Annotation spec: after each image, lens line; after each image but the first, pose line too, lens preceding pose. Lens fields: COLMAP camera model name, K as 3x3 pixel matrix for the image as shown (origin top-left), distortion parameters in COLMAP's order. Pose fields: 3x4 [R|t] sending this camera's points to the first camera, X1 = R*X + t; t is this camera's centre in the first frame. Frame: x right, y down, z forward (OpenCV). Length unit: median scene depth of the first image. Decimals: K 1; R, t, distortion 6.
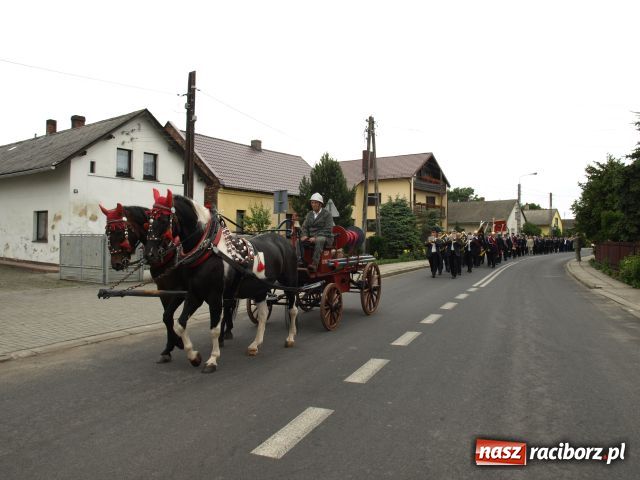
lens RADIAL K [[505.4, 0, 315.6], [0, 505.4, 235.8], [0, 0, 1]] dist [-0.110115, 0.069403]
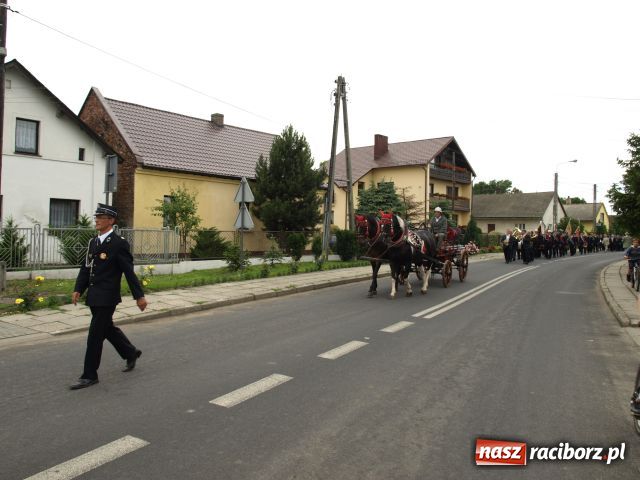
lens RADIAL K [[505.4, 0, 315.6], [0, 505.4, 235.8], [0, 0, 1]] dist [-0.110115, 0.069403]
pose [[0.996565, 0.011076, -0.082067, 0.069856], [-0.010166, 0.999882, 0.011502, 0.000186], [0.082184, -0.010628, 0.996560, 0.113701]]
